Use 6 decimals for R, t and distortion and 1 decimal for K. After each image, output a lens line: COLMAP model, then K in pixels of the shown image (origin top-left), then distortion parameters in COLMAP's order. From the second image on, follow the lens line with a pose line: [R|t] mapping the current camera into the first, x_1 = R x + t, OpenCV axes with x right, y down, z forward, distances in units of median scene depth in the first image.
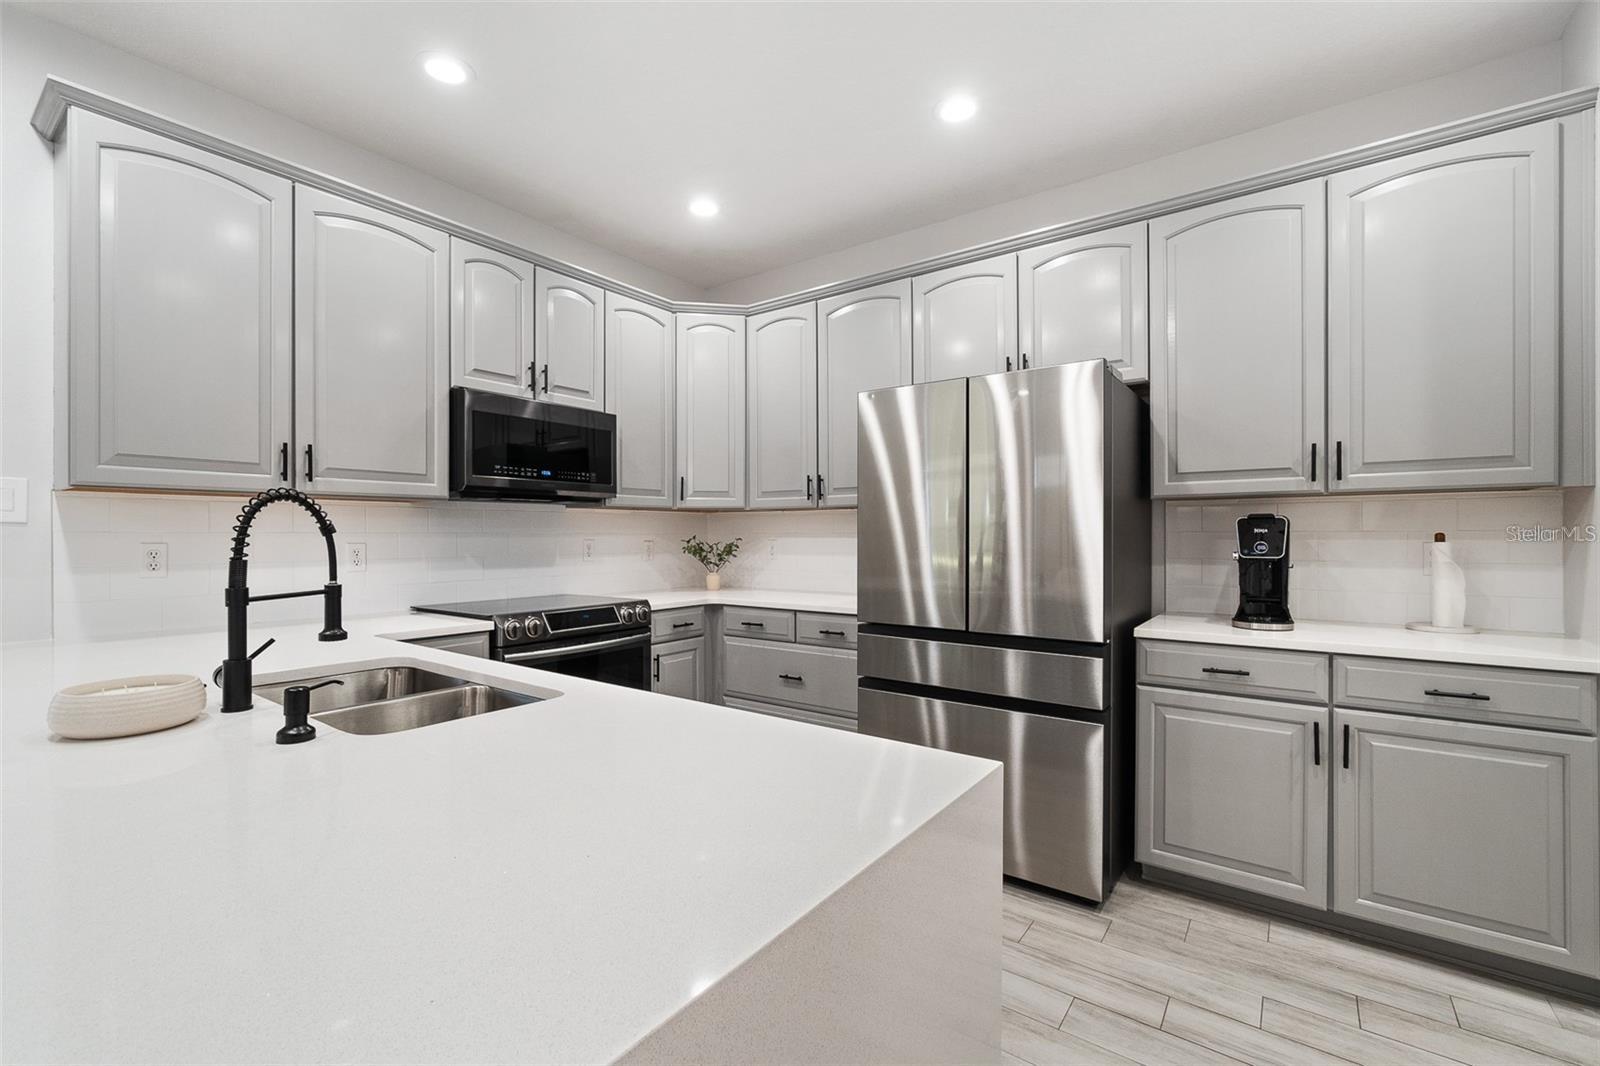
lens RADIAL K [[688.6, 0, 791.5], [0, 688.6, 534.5], [0, 0, 1]] dist [-0.005432, 0.000107]
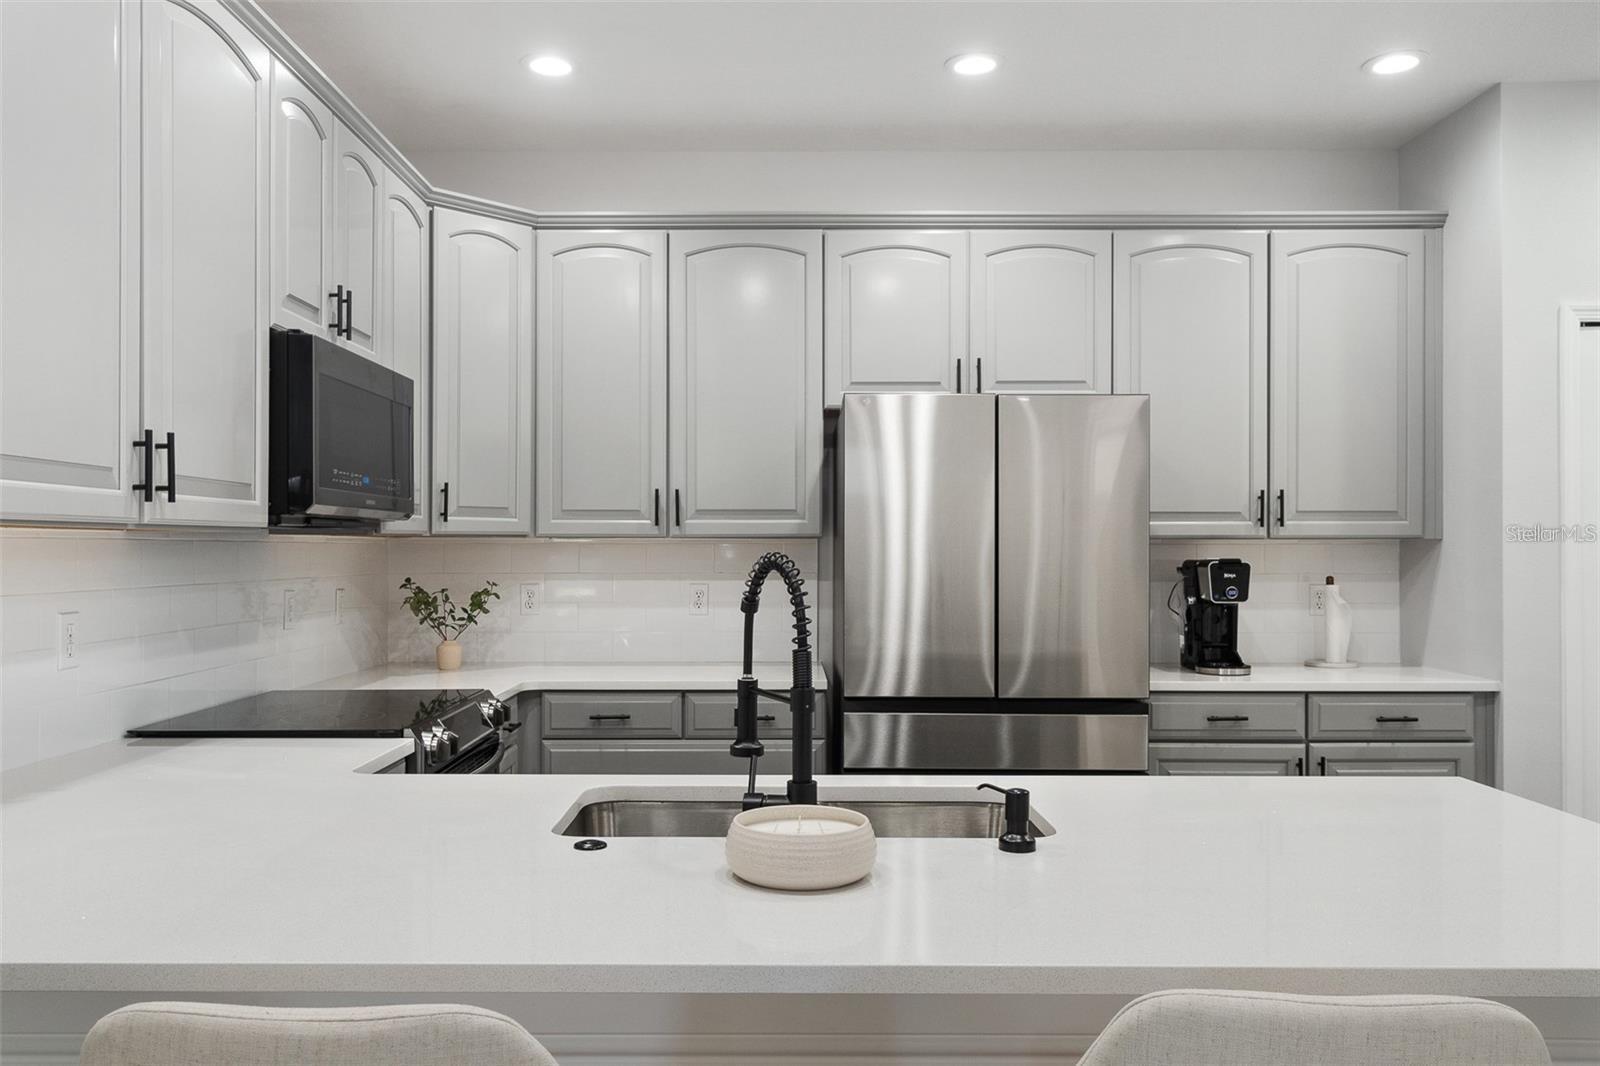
lens RADIAL K [[1223.1, 0, 775.7], [0, 1223.1, 543.9], [0, 0, 1]] dist [-0.004837, -0.003646]
pose [[0.807741, 0.004319, 0.589522, -0.690724], [-0.002006, 0.999988, -0.004579, -0.032480], [-0.589534, 0.002516, 0.807740, -0.033547]]
